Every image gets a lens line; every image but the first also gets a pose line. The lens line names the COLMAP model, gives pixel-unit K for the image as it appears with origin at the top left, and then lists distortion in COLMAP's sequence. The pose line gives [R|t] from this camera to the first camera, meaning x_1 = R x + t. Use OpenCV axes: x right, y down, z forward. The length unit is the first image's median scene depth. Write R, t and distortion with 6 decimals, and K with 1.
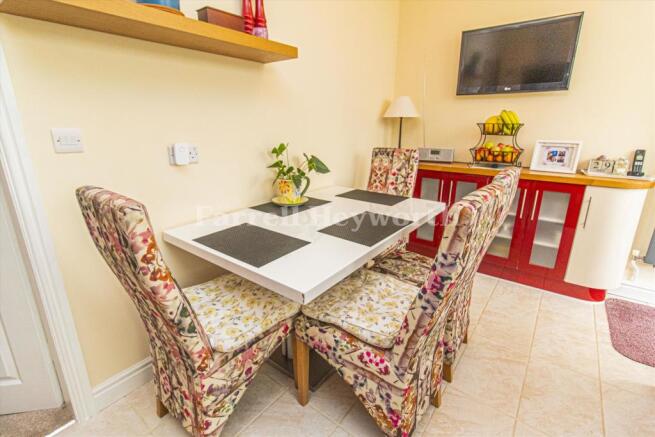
lens RADIAL K [[314.8, 0, 325.6], [0, 314.8, 212.7], [0, 0, 1]] dist [-0.003861, -0.000029]
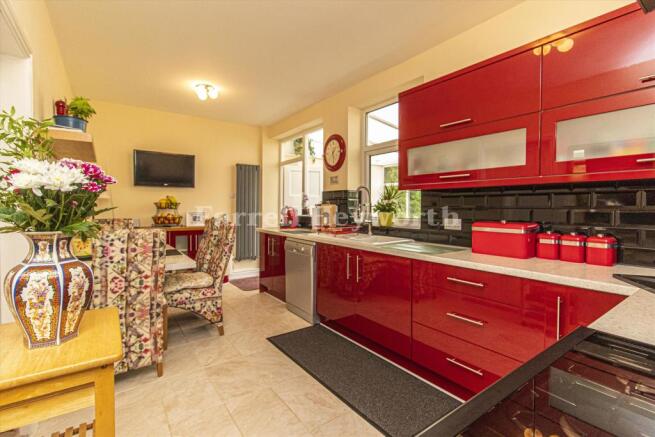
lens RADIAL K [[314.8, 0, 328.3], [0, 314.8, 217.5], [0, 0, 1]] dist [-0.003861, -0.000029]
pose [[0.297754, -0.037619, 0.953901, -0.914012], [0.262167, 0.964027, -0.043815, 0.121848], [-0.917939, 0.263127, 0.296905, -0.370029]]
